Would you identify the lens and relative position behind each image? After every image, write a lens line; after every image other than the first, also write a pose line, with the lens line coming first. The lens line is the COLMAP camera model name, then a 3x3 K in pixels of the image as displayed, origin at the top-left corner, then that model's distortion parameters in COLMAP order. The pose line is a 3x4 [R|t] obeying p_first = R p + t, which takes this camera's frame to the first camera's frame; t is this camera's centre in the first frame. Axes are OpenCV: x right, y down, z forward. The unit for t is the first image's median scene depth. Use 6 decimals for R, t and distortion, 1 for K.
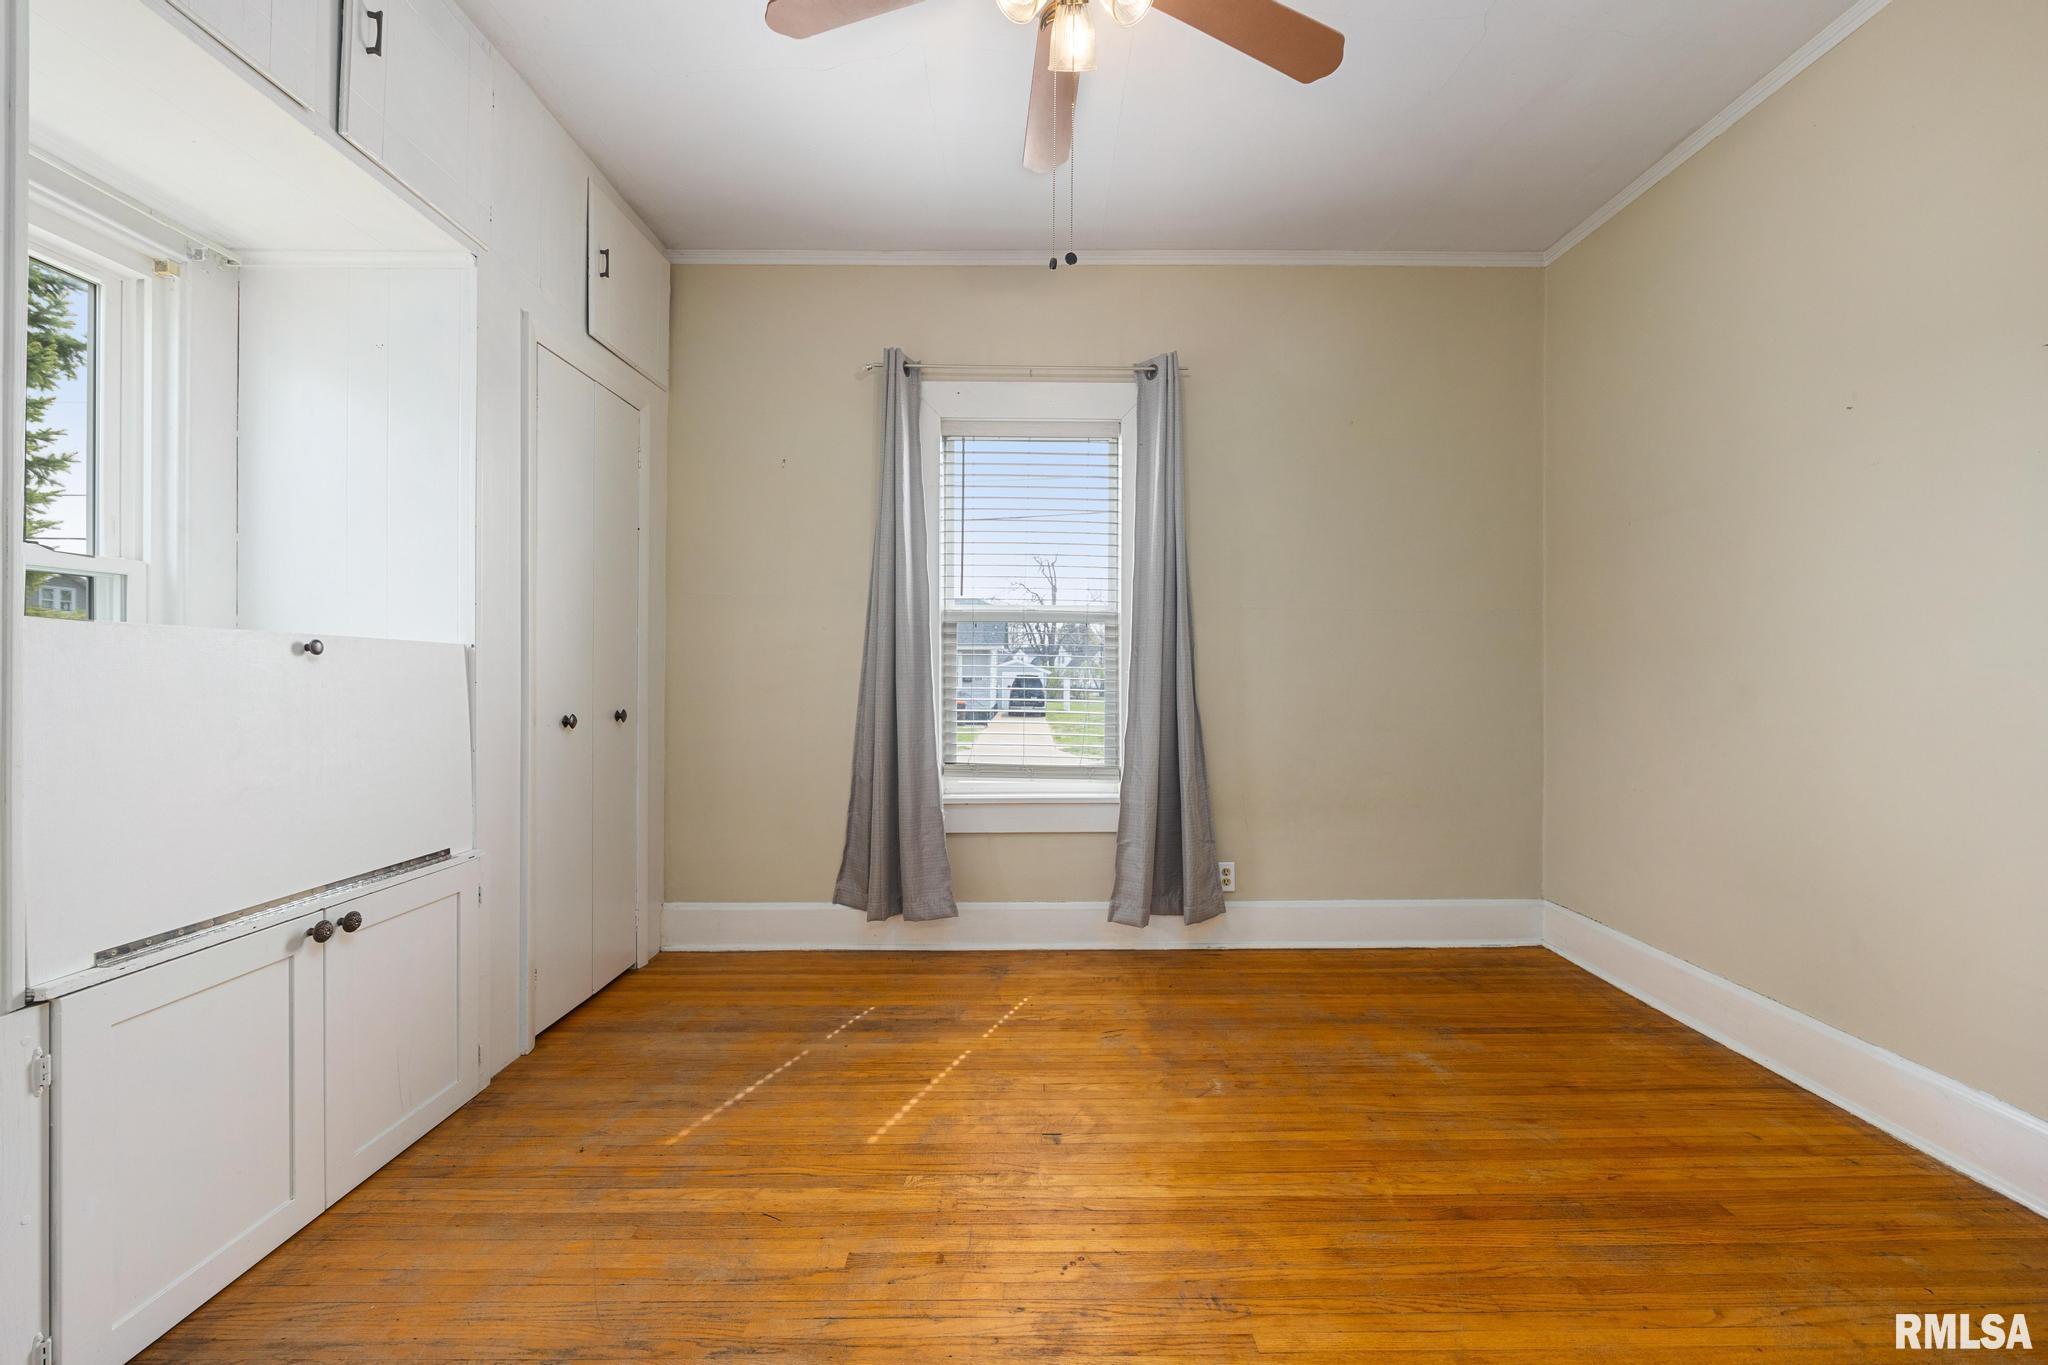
lens RADIAL K [[819.6, 0, 1041.4], [0, 819.6, 677.6], [0, 0, 1]] dist [-0.004804, 0.000185]
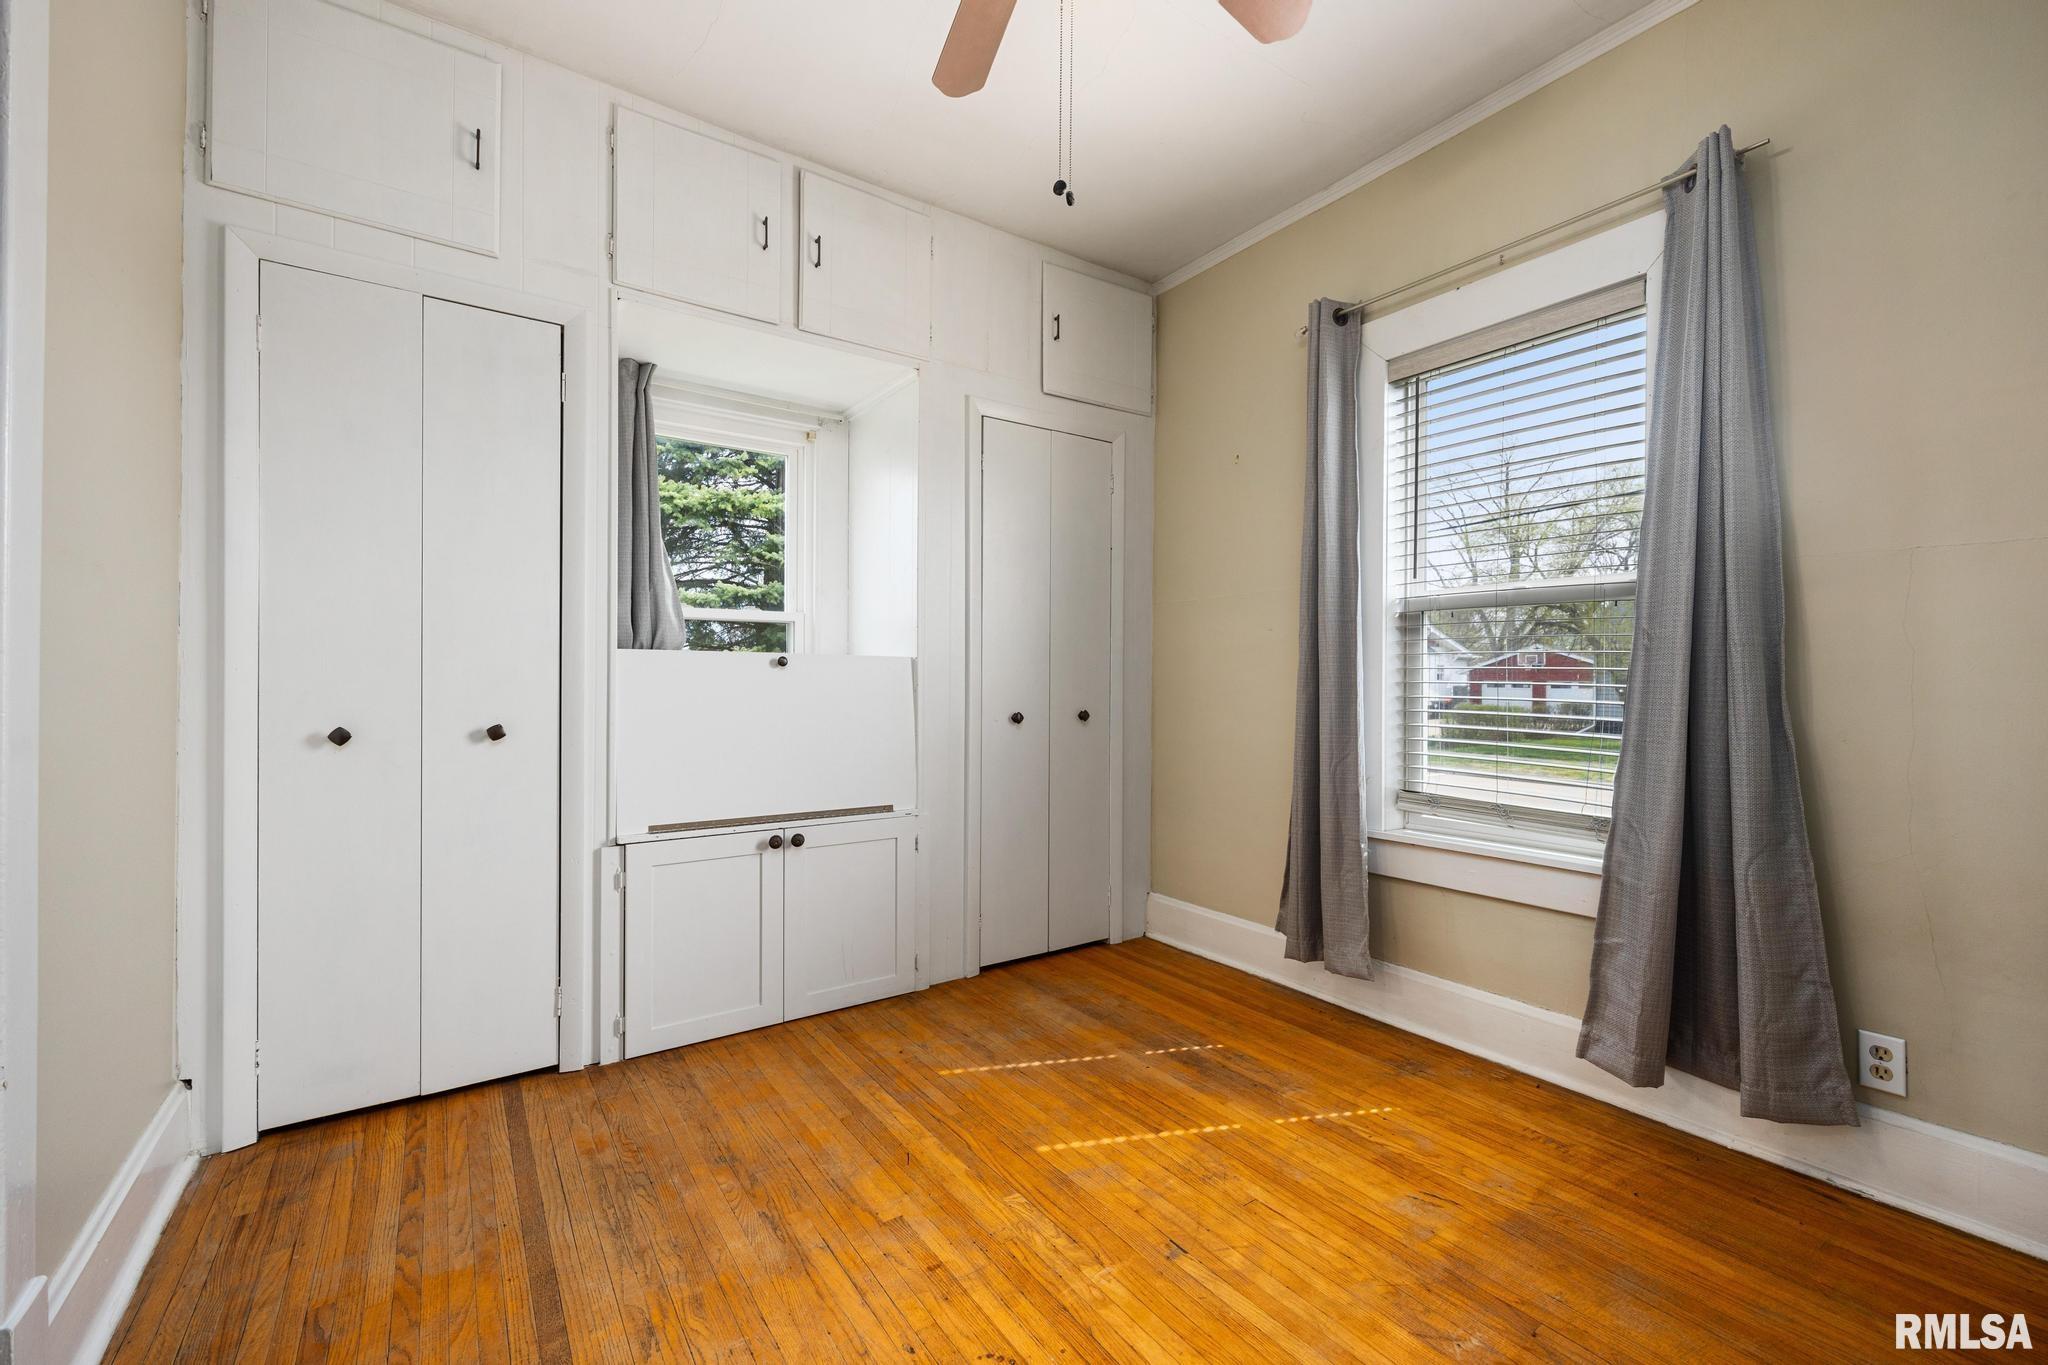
lens RADIAL K [[852.2, 0, 1030.8], [0, 852.2, 675.1], [0, 0, 1]] dist [0.001223, 0.000132]
pose [[0.559979, -0.005544, -0.828488, 0.471867], [-0.002502, 0.999962, -0.008383, 0.000994], [0.828503, 0.006767, 0.559944, 0.301965]]
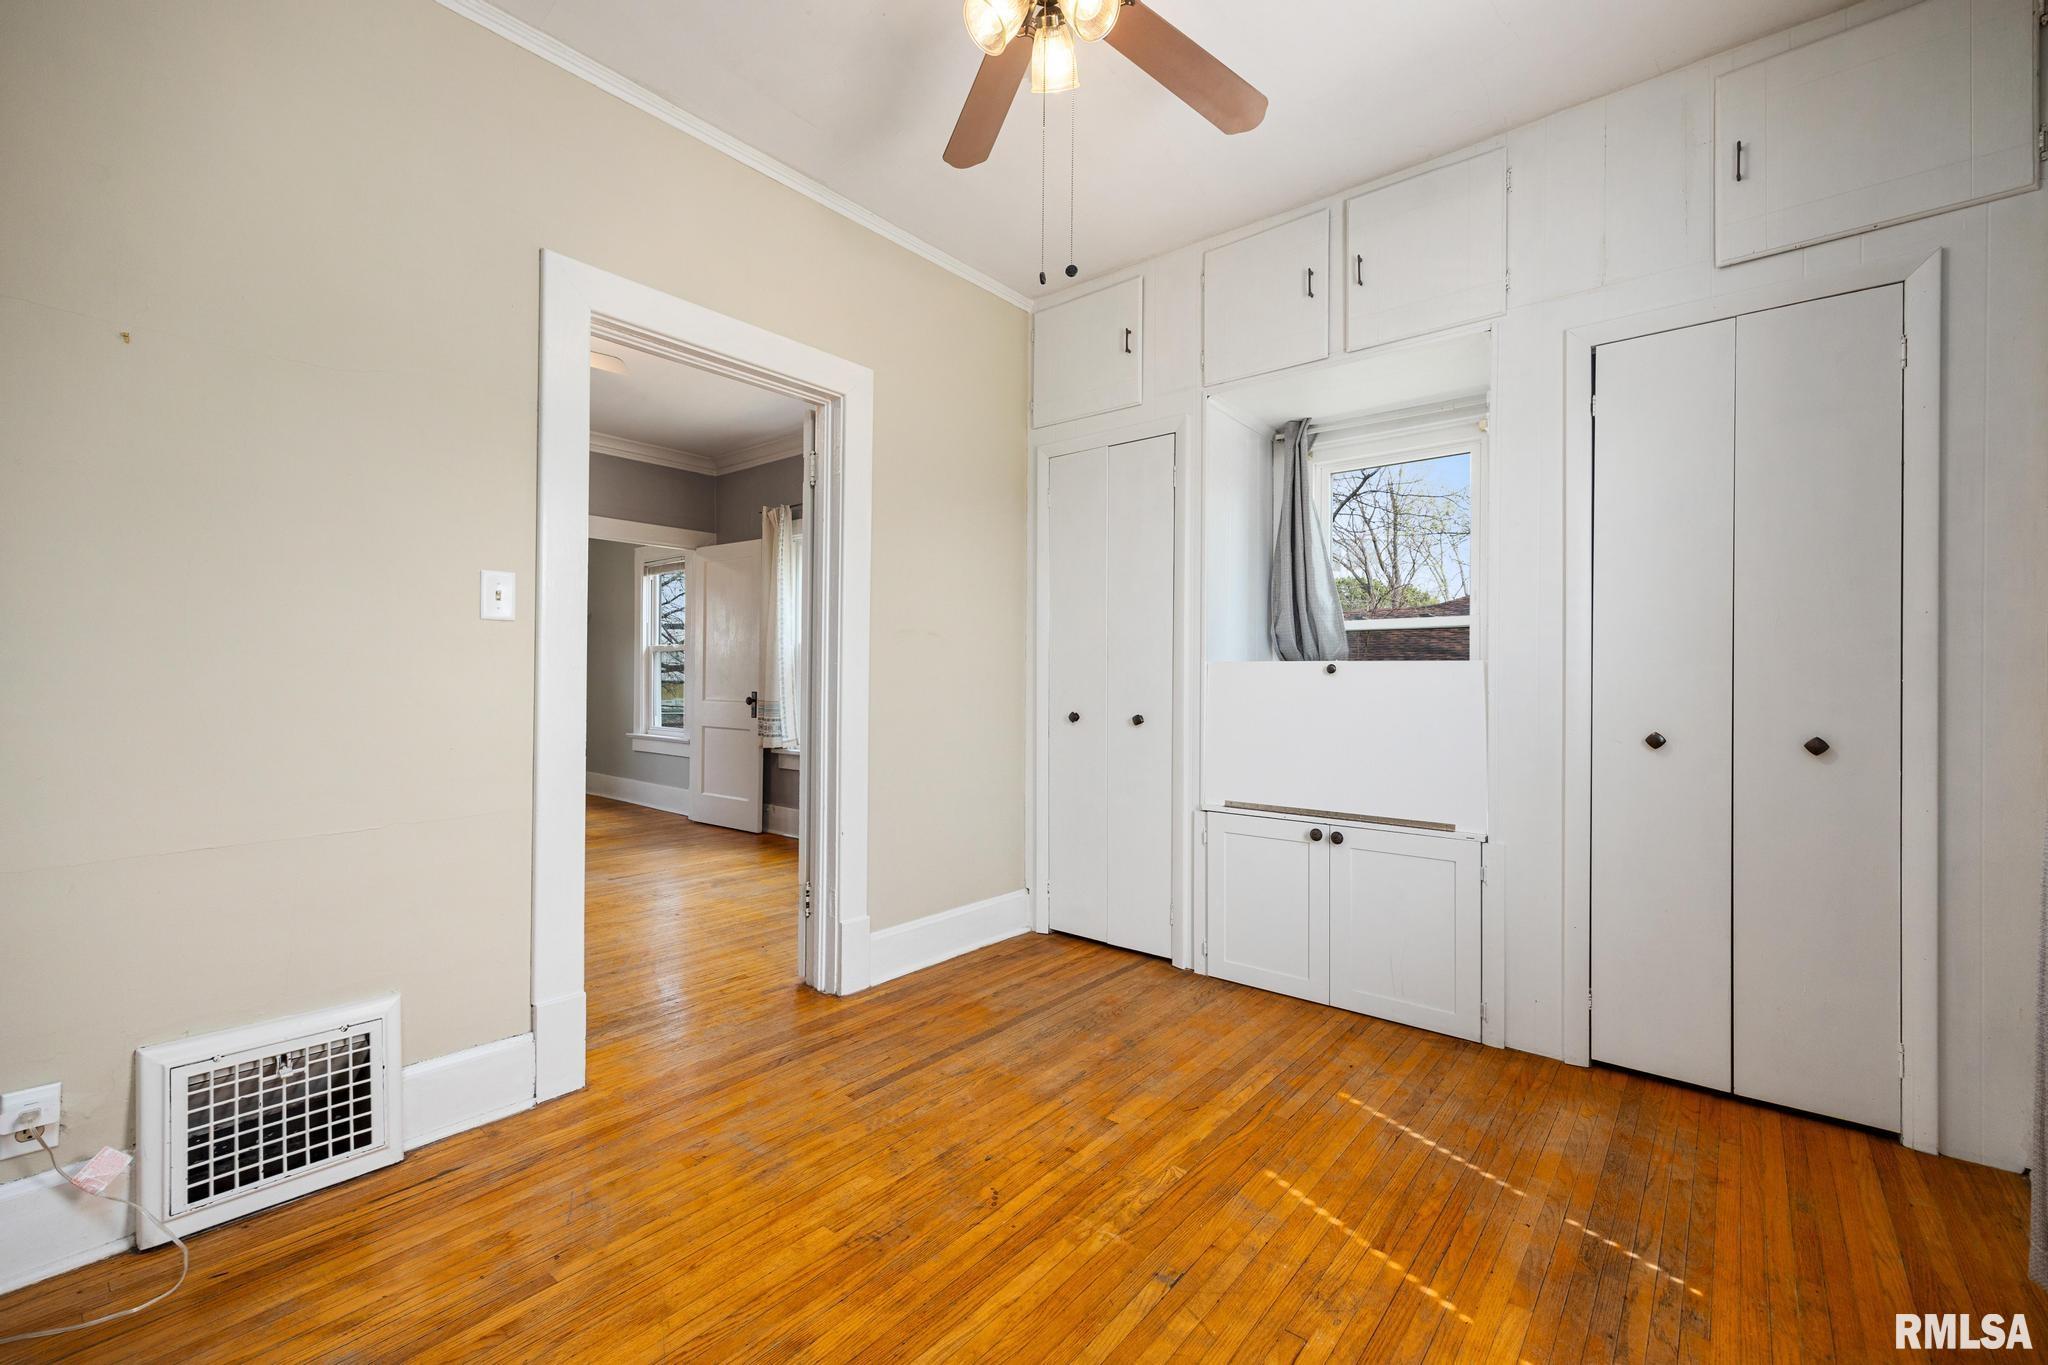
lens RADIAL K [[836.0, 0, 1033.1], [0, 836.0, 678.7], [0, 0, 1]] dist [-0.002376, -0.000194]
pose [[-0.649548, -0.009443, -0.760262, 0.525086], [-0.008314, 0.999951, -0.005317, -0.001936], [0.760275, 0.002867, -0.649595, 1.050557]]
